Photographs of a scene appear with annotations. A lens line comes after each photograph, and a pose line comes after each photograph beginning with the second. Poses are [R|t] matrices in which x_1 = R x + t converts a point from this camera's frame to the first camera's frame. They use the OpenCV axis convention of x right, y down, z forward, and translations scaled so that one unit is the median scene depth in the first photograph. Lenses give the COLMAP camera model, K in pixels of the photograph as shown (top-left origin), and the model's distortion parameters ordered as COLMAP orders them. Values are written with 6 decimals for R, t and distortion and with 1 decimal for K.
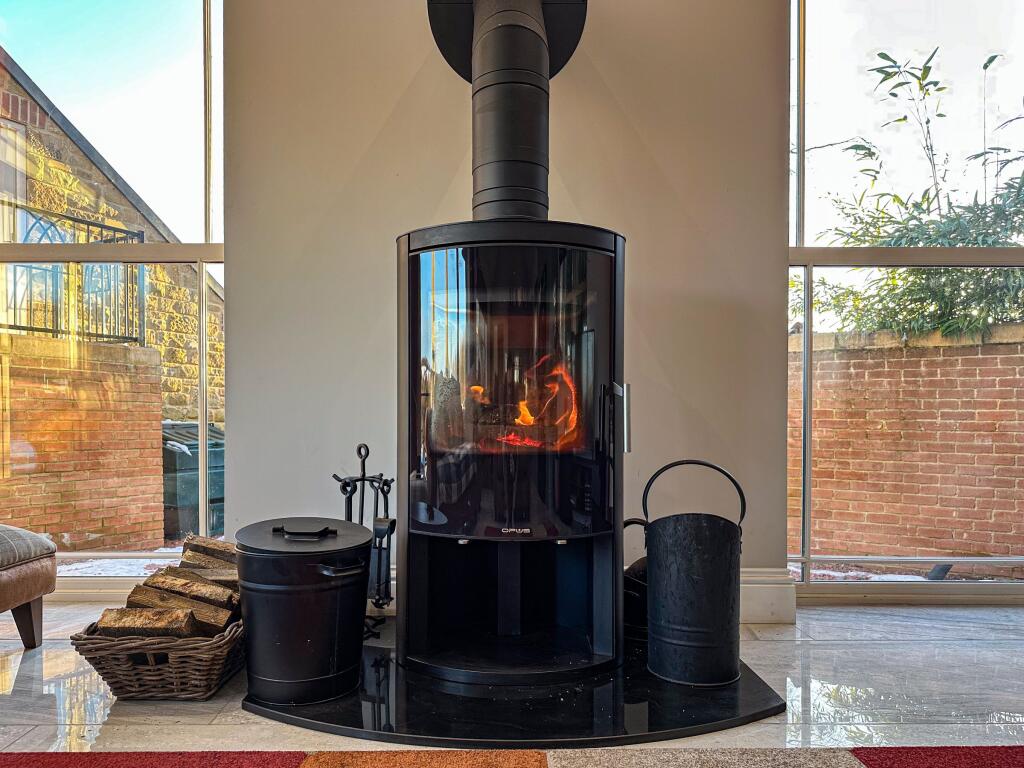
lens RADIAL K [[713.6, 0, 507.0], [0, 713.6, 435.1], [0, 0, 1]] dist [0.029312, -0.029814]
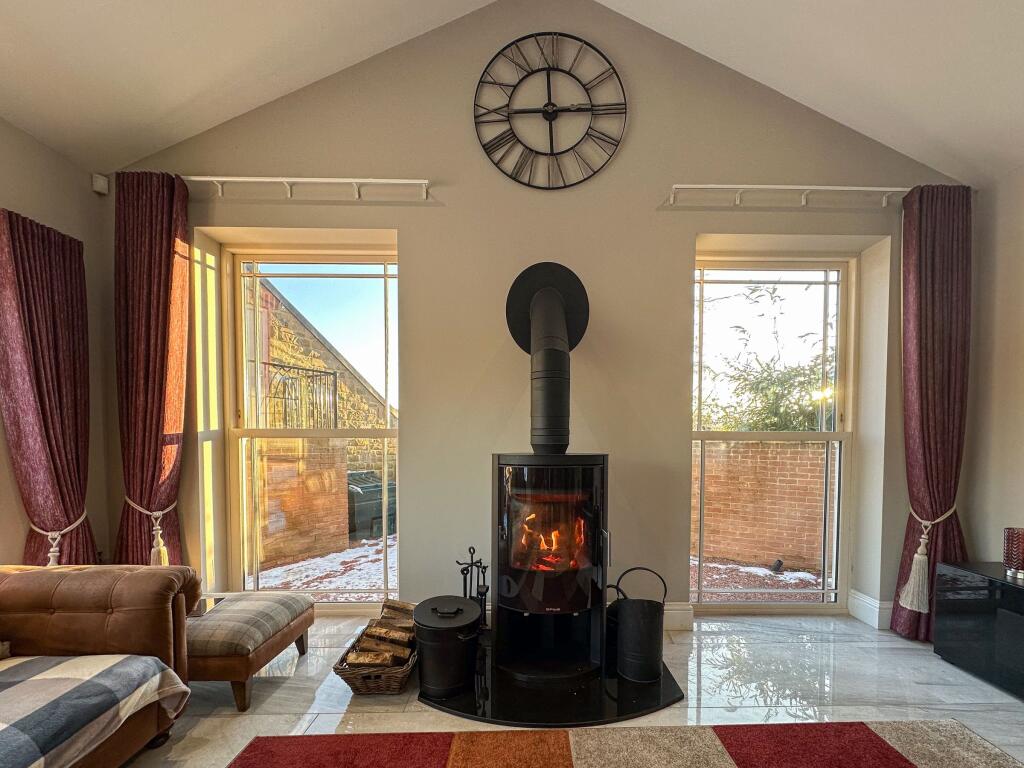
lens RADIAL K [[420.6, 0, 547.1], [0, 420.6, 459.5], [0, 0, 1]] dist [-0.002242, 0.000393]
pose [[0.999764, 0.002953, 0.021514, -0.024118], [-0.003525, 0.999641, 0.026579, -0.254373], [-0.021428, -0.026649, 0.999415, -0.135661]]
